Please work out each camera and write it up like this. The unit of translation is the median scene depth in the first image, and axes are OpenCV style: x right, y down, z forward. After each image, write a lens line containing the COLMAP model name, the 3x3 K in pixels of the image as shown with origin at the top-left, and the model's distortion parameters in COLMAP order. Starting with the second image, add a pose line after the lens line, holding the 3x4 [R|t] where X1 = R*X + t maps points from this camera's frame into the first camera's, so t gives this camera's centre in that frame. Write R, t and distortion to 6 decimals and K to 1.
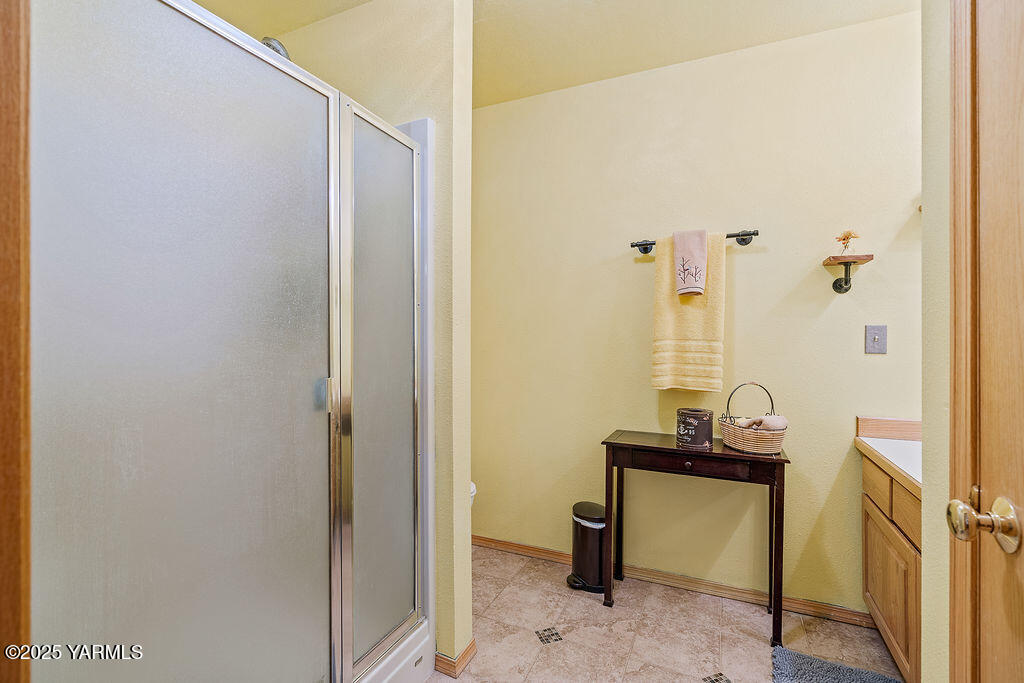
lens RADIAL K [[461.3, 0, 513.3], [0, 461.3, 335.8], [0, 0, 1]] dist [-0.001649, 0.000050]
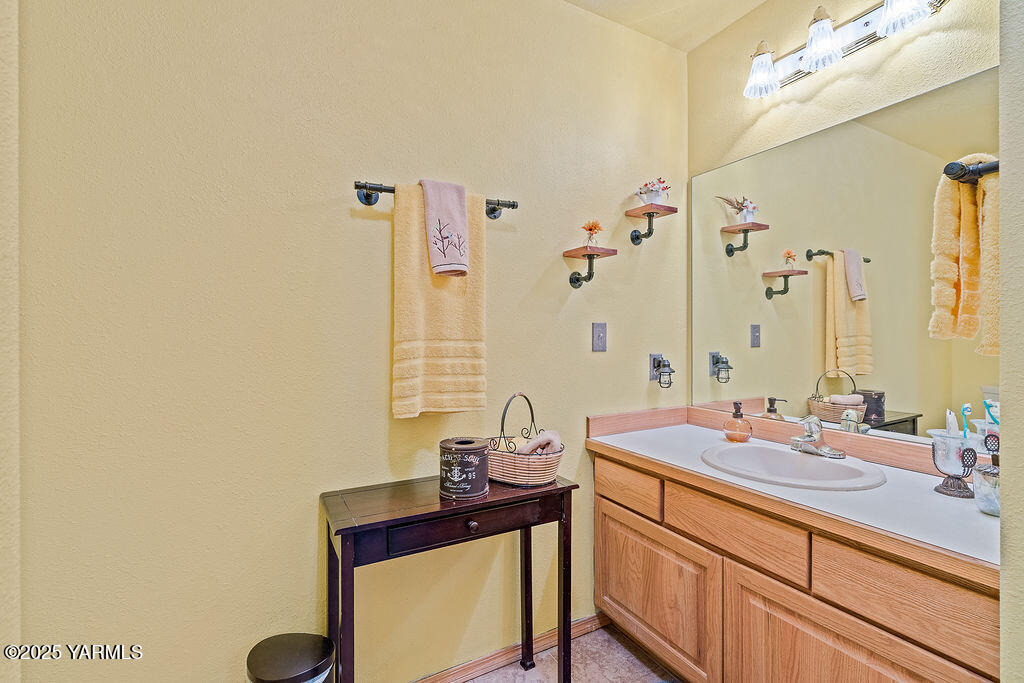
lens RADIAL K [[461.3, 0, 513.3], [0, 461.3, 335.8], [0, 0, 1]] dist [-0.001649, 0.000050]
pose [[0.608528, -0.007078, 0.793501, -0.108470], [0.003638, 0.999975, 0.006131, -0.001248], [-0.793524, -0.000844, 0.608539, 0.511537]]
